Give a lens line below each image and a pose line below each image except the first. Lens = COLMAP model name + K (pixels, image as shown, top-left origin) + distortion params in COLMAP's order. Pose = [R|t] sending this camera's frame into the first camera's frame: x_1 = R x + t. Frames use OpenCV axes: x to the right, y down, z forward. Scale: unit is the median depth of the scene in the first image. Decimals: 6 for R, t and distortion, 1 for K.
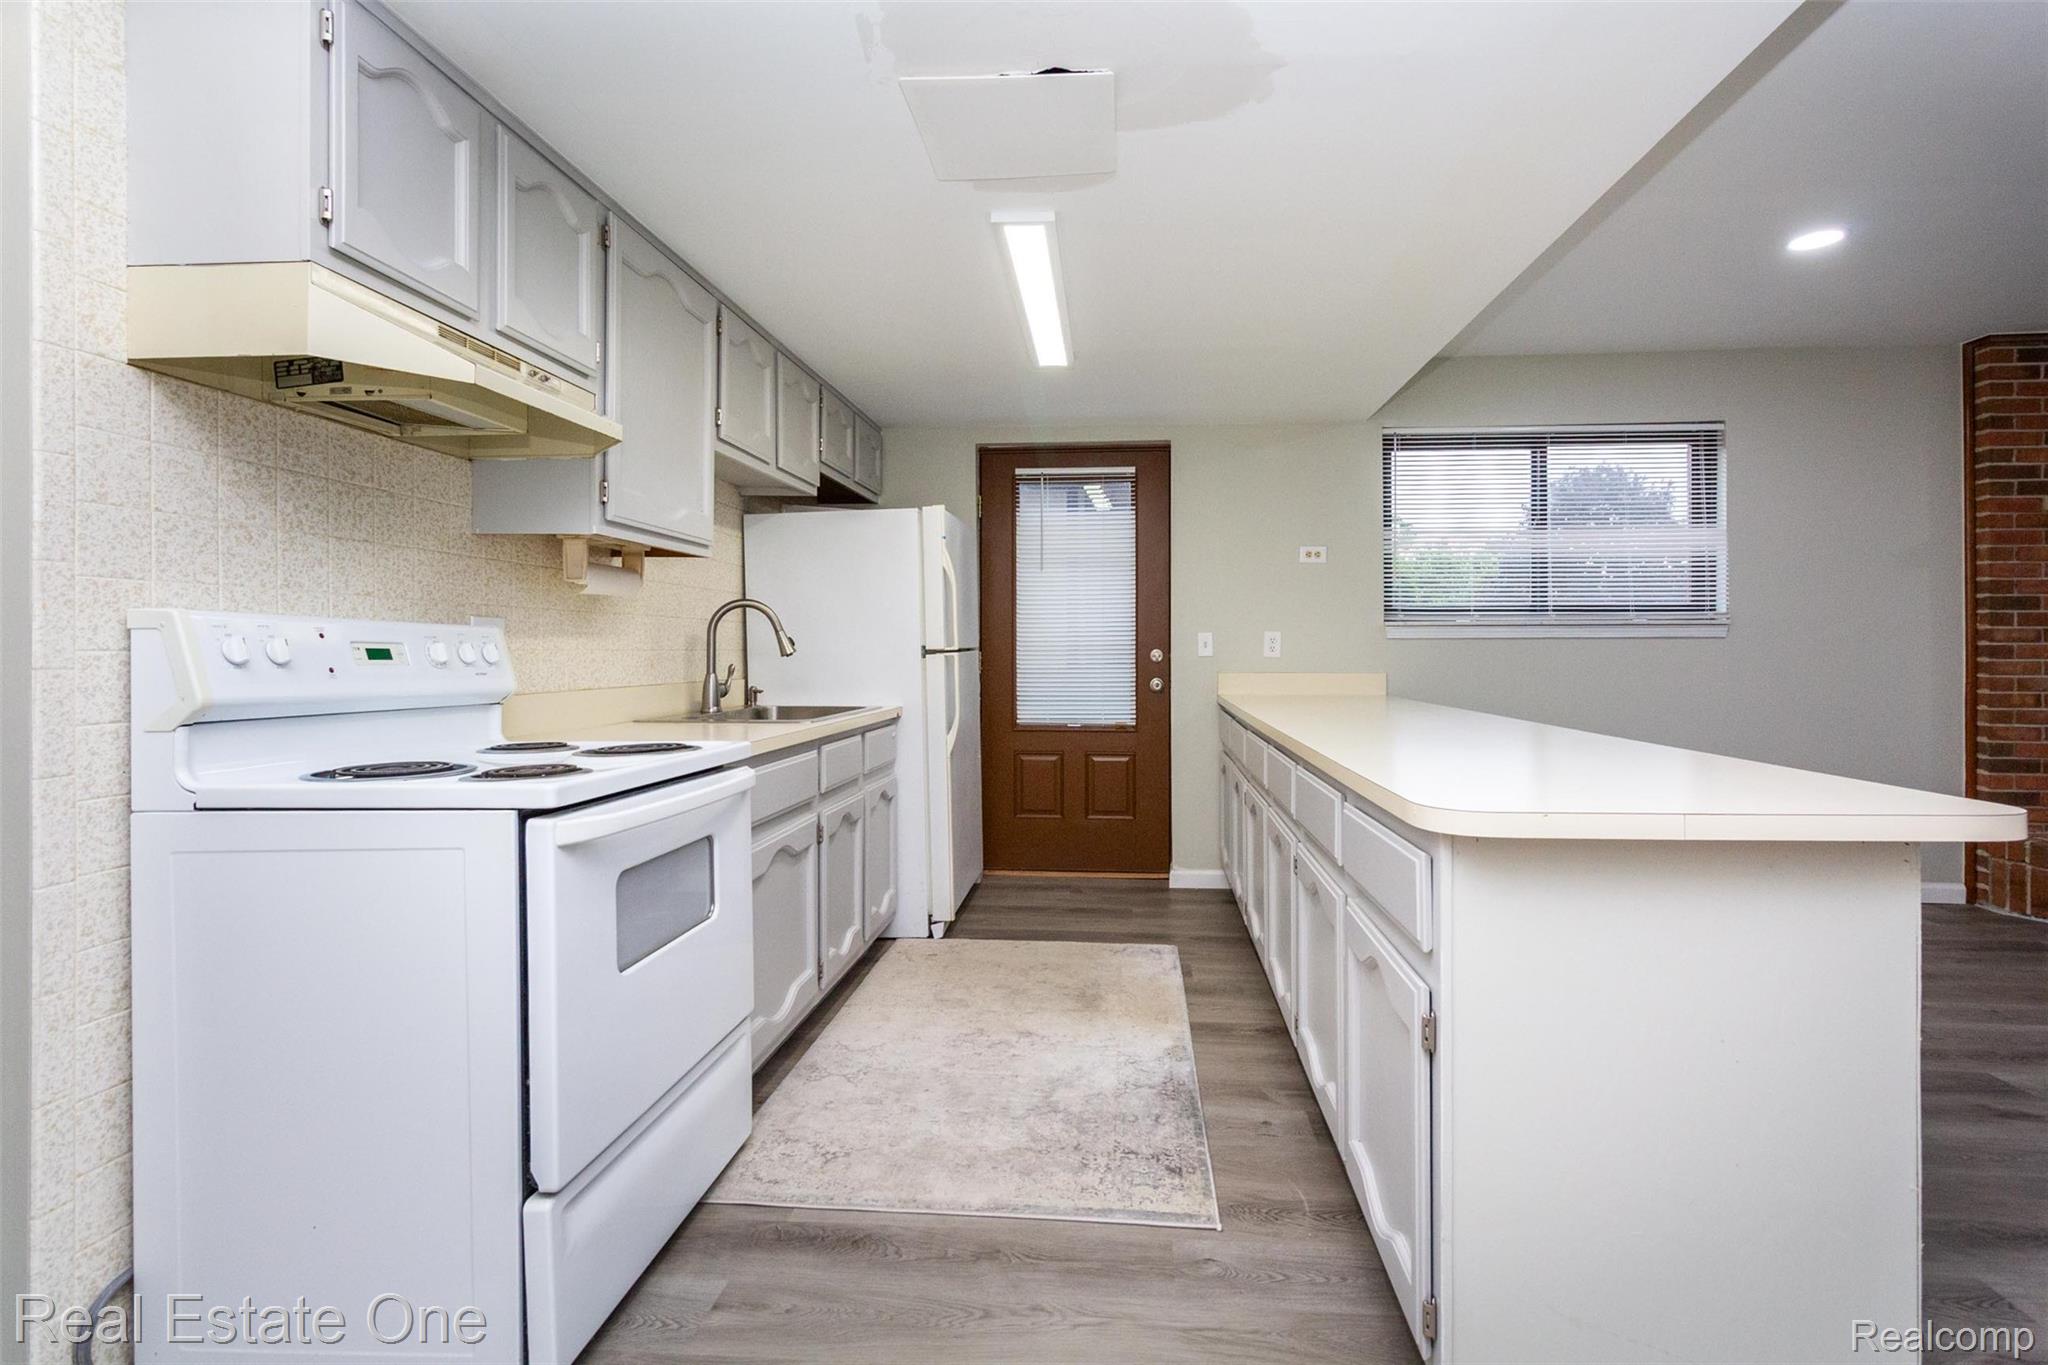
lens RADIAL K [[963.1, 0, 1023.7], [0, 963.1, 672.5], [0, 0, 1]] dist [0.006930, -0.000043]
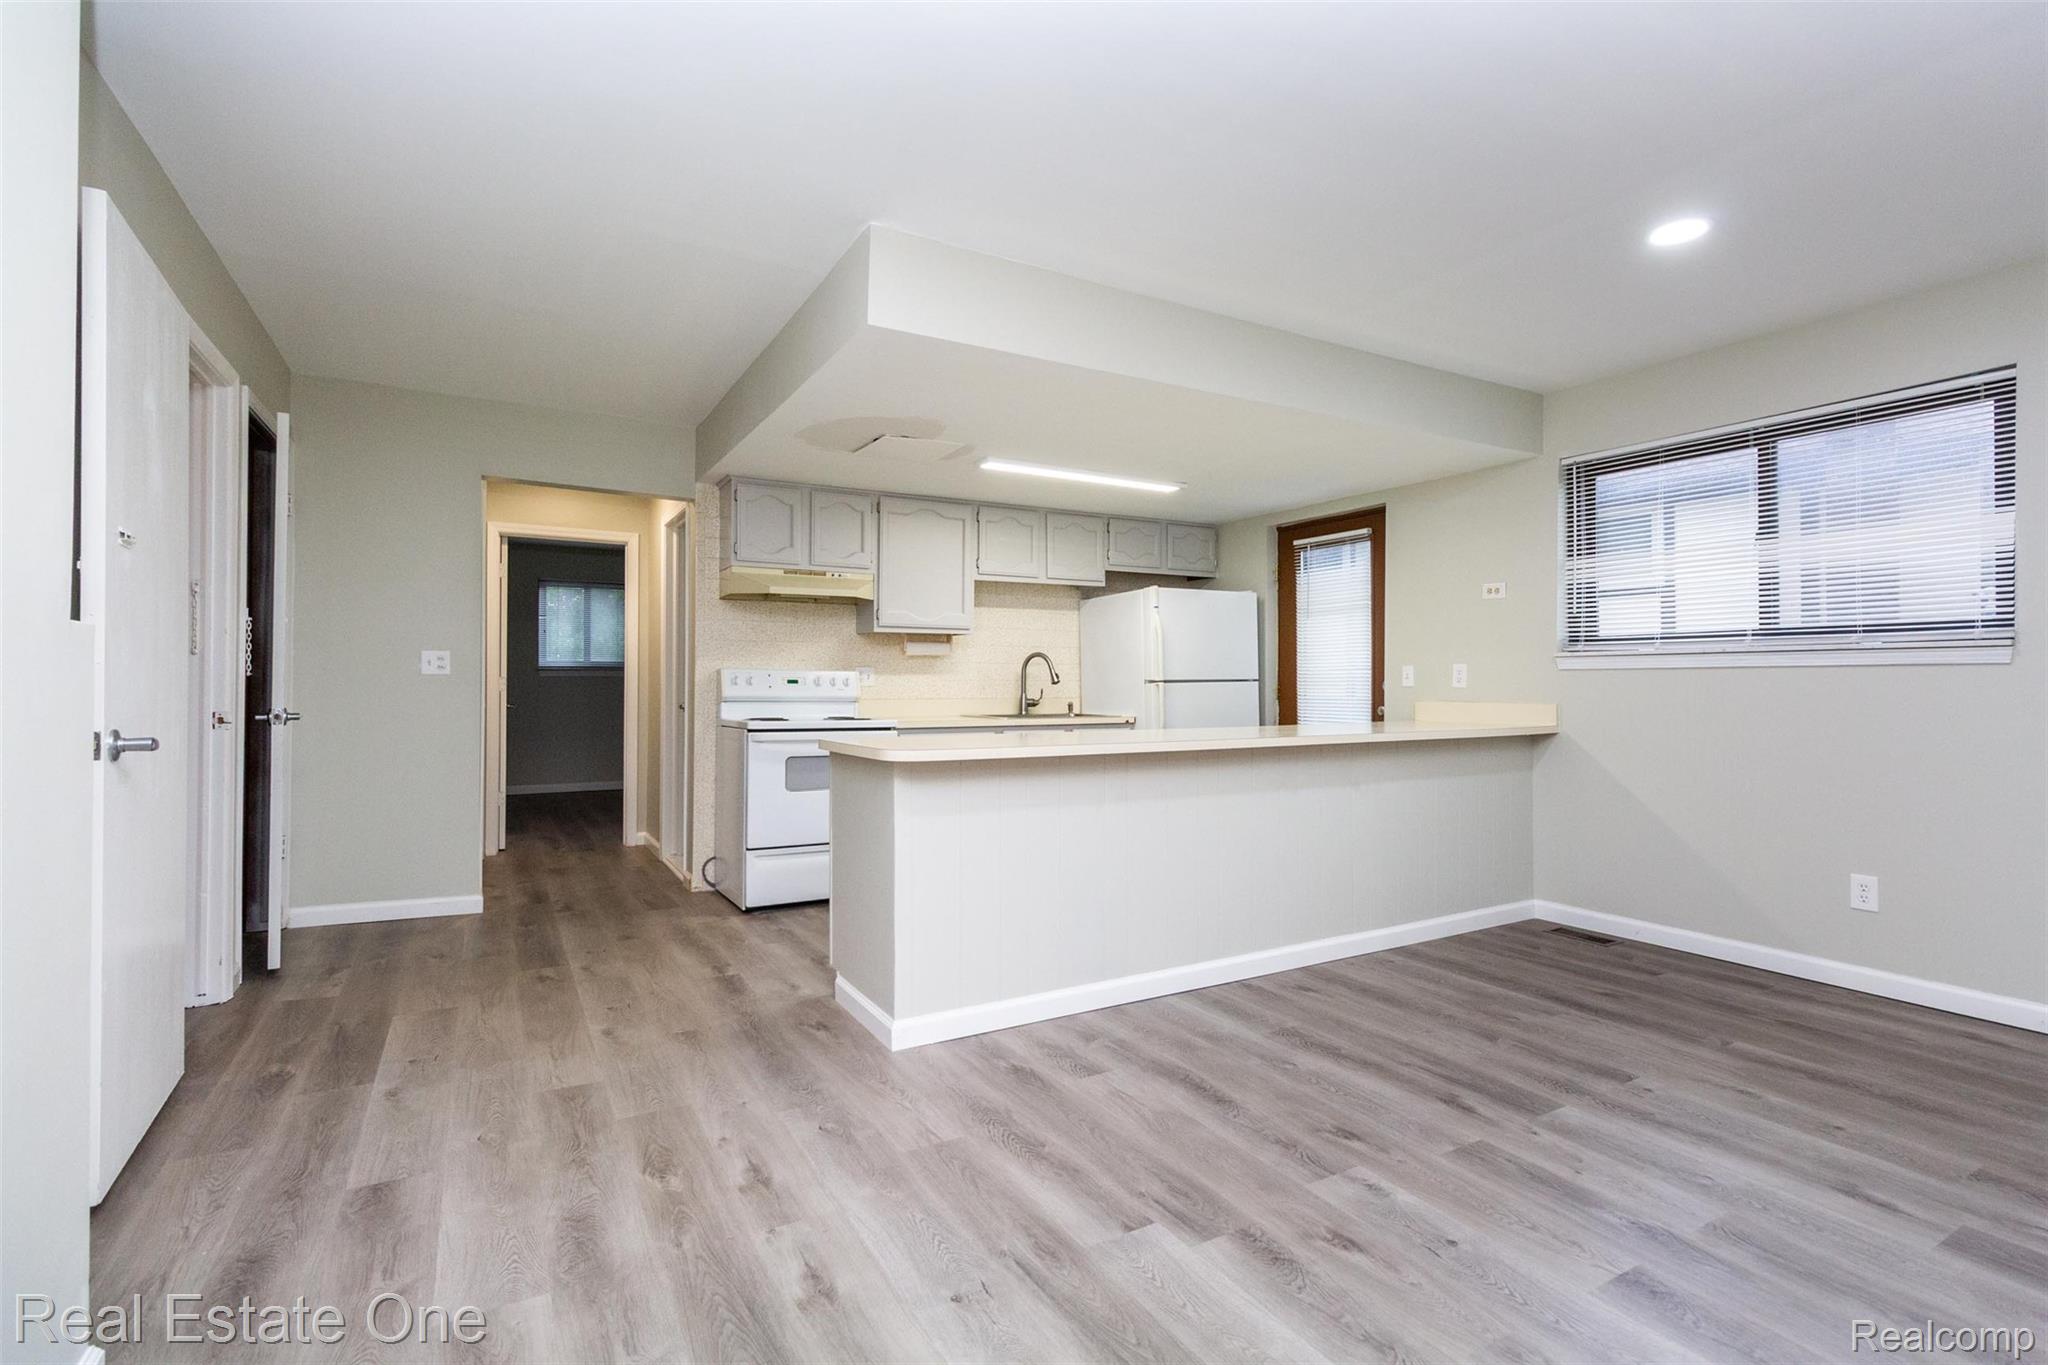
lens RADIAL K [[963.1, 0, 1015.0], [0, 963.1, 669.1], [0, 0, 1]] dist [0.006930, -0.000043]
pose [[0.551883, -0.011050, -0.833848, 0.890240], [-0.021852, 0.999377, -0.027706, 0.004117], [0.833635, 0.033512, 0.551298, -0.015301]]
